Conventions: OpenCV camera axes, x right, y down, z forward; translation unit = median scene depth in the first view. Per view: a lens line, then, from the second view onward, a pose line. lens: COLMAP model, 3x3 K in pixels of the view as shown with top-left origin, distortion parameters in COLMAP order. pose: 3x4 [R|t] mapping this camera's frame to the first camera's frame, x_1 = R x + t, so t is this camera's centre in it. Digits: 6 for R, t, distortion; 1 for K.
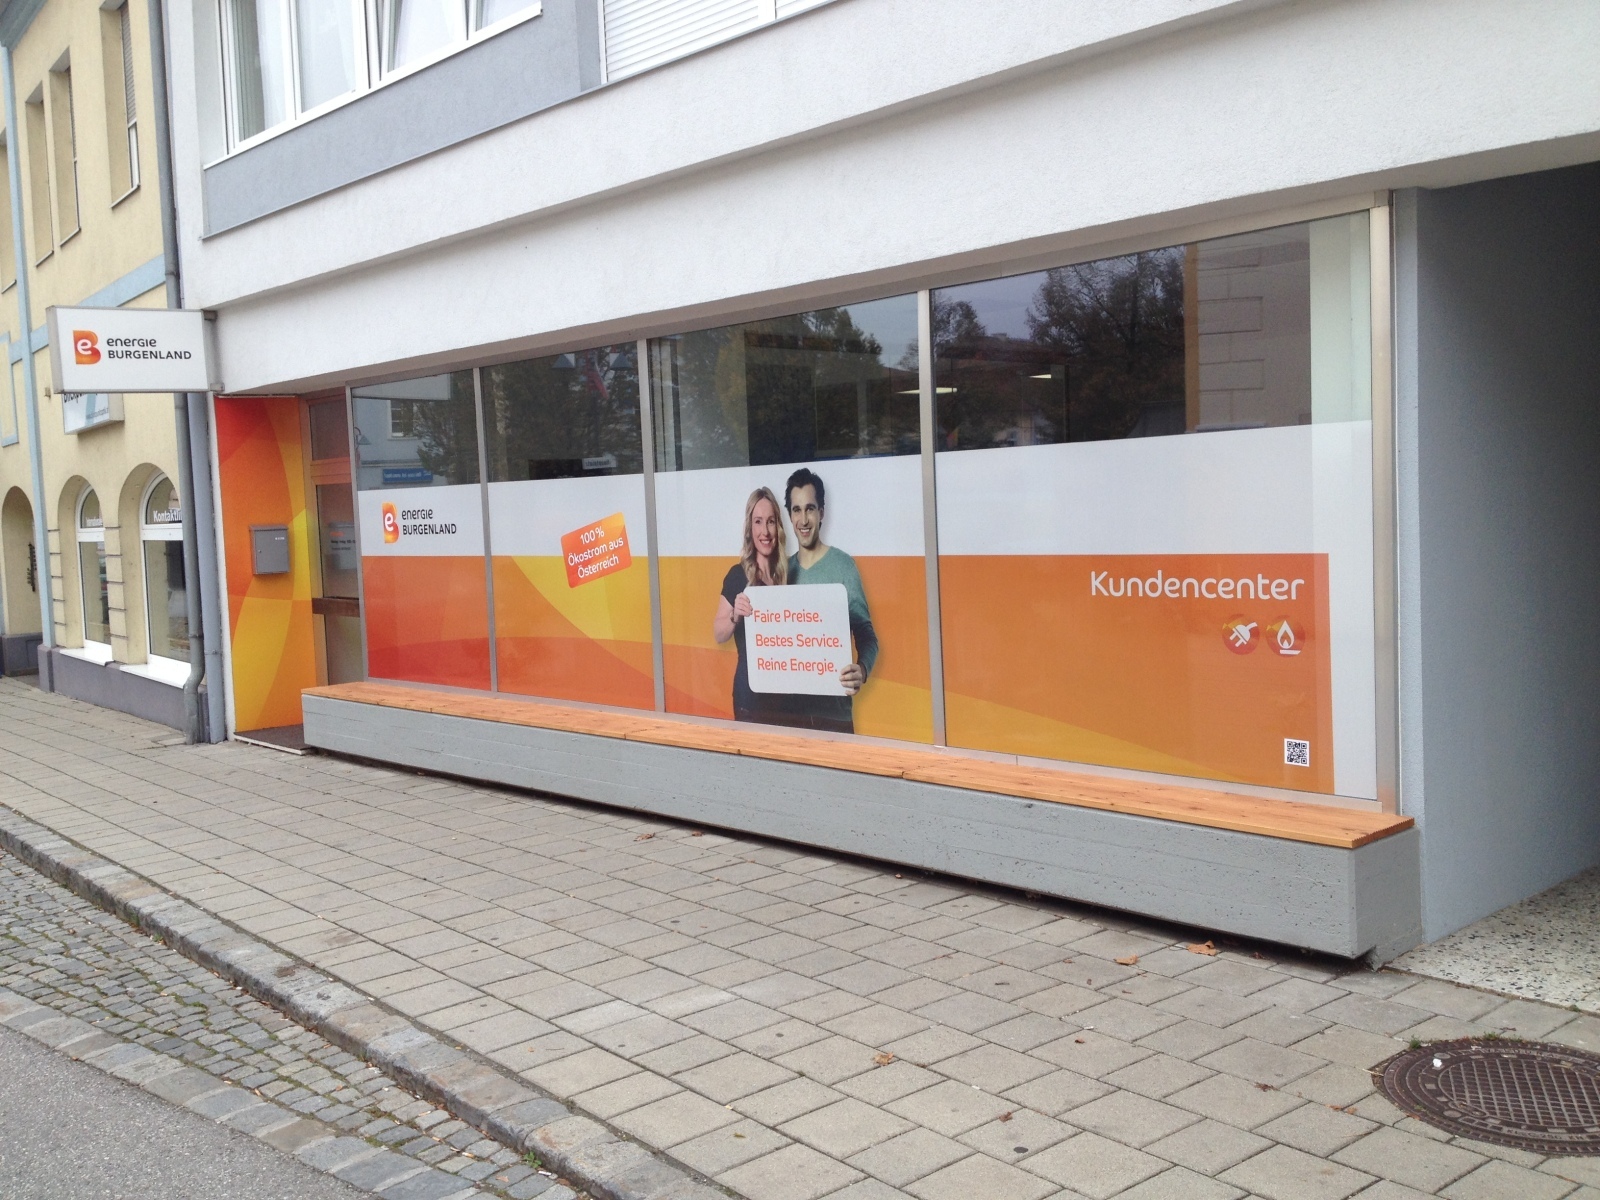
lens RADIAL K [[1653.9, 0, 800.0], [0, 1653.9, 600.0], [0, 0, 1]] dist [0.234489, -0.711771]
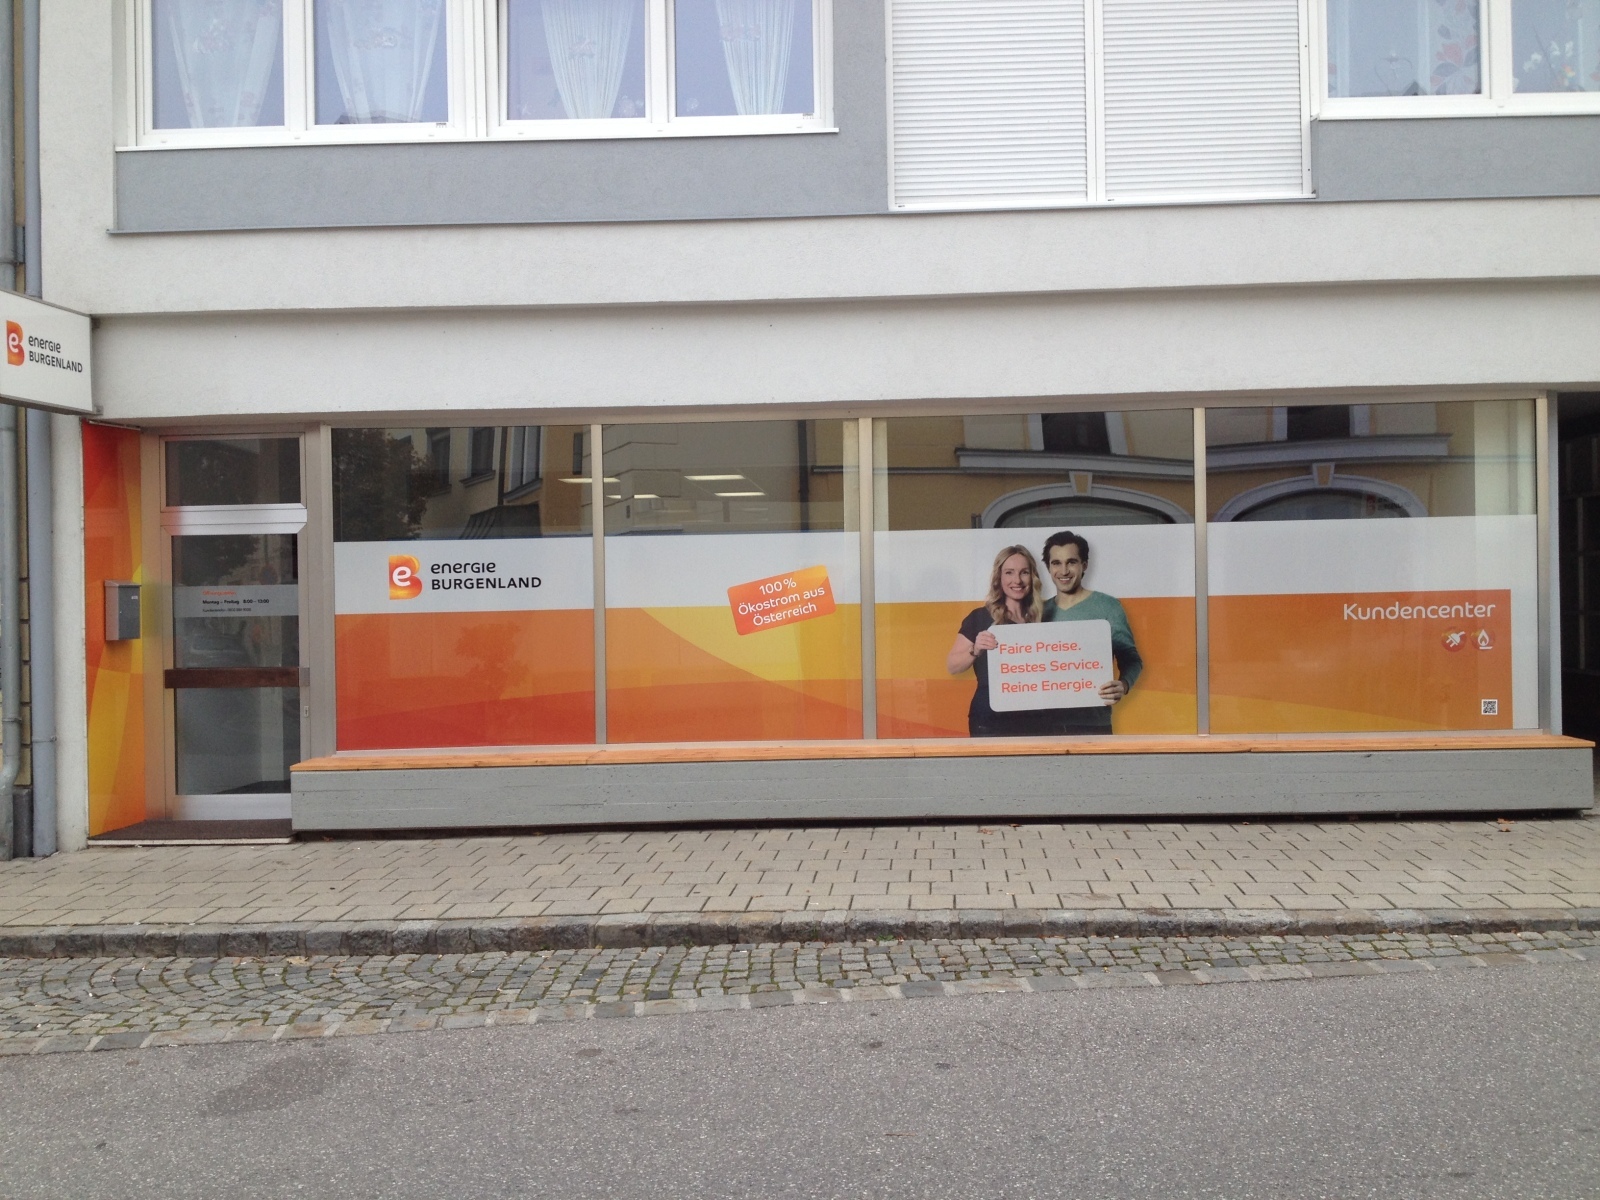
lens RADIAL K [[1653.9, 0, 800.0], [0, 1653.9, 600.0], [0, 0, 1]] dist [0.234489, -0.711771]
pose [[0.647100, 0.023497, 0.762043, -1.098297], [0.041555, 0.996952, -0.066027, 0.050092], [-0.761272, 0.074393, 0.644151, 0.321431]]
